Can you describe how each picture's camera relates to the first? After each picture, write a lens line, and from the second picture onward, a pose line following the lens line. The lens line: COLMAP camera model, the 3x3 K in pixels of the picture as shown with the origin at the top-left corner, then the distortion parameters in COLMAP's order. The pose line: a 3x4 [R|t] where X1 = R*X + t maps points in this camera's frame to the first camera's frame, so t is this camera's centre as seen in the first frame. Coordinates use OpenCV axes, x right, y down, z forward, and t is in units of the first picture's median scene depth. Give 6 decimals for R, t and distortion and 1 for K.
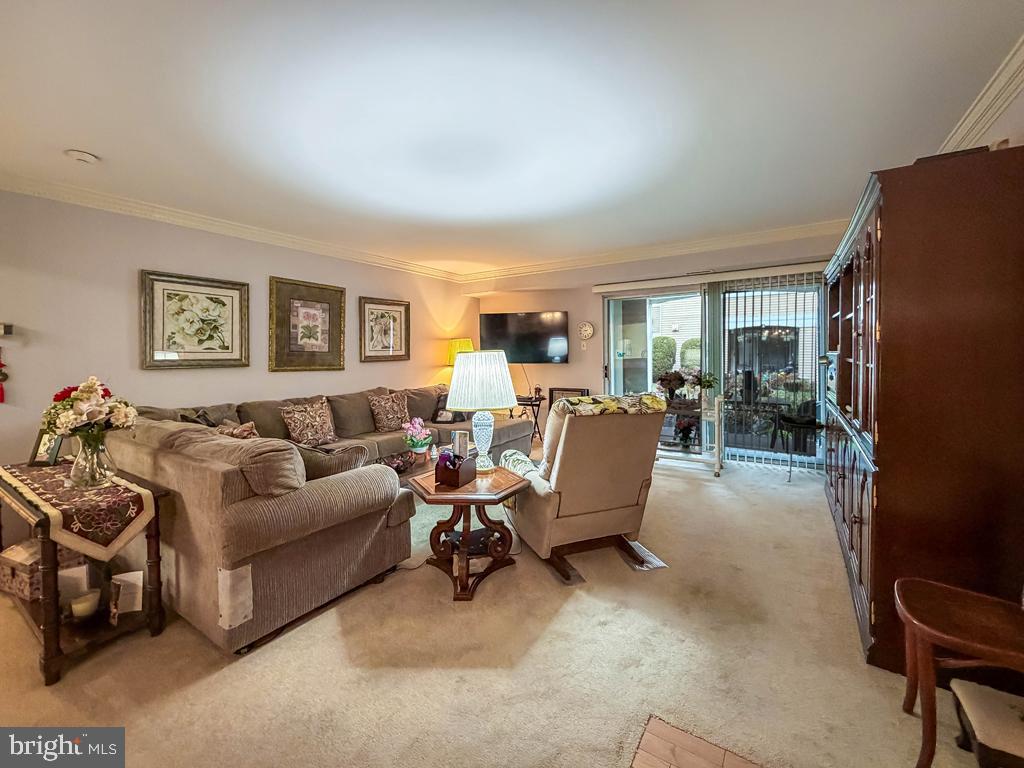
lens RADIAL K [[415.4, 0, 580.9], [0, 415.4, 378.7], [0, 0, 1]] dist [-0.000869, -0.000230]
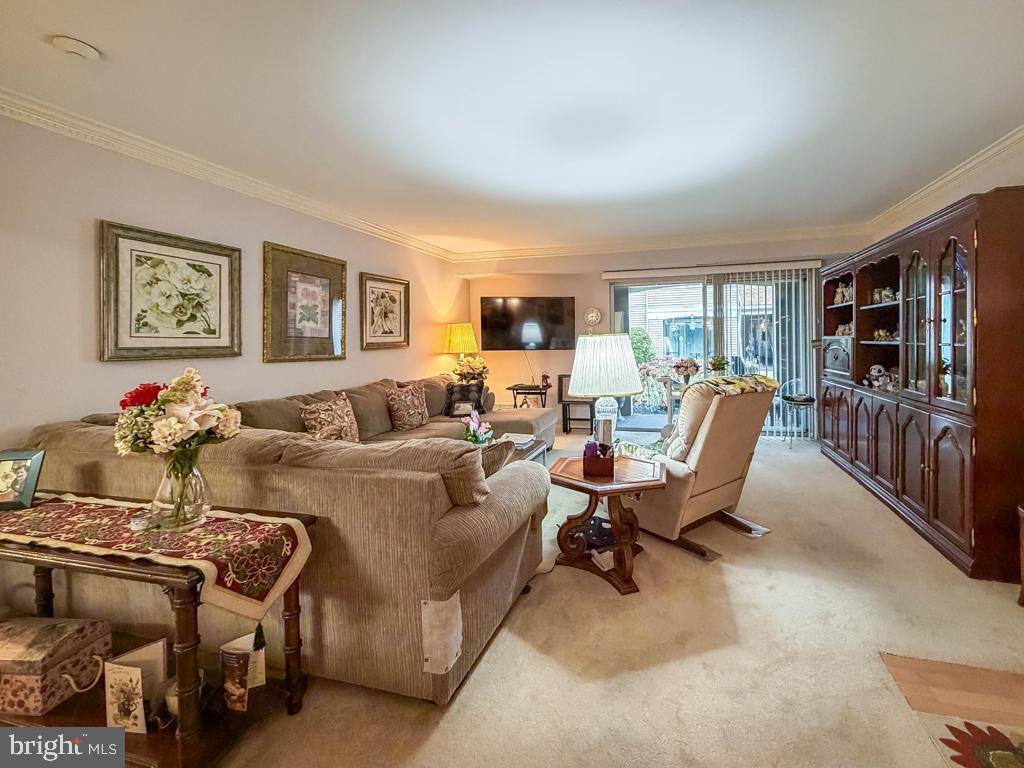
lens RADIAL K [[428.4, 0, 504.7], [0, 428.4, 366.9], [0, 0, 1]] dist [-0.002820, -0.000263]
pose [[0.953063, -0.020888, 0.302050, -0.583688], [0.023245, 0.999721, -0.004211, 0.005499], [-0.301878, 0.011034, 0.953283, 0.094829]]
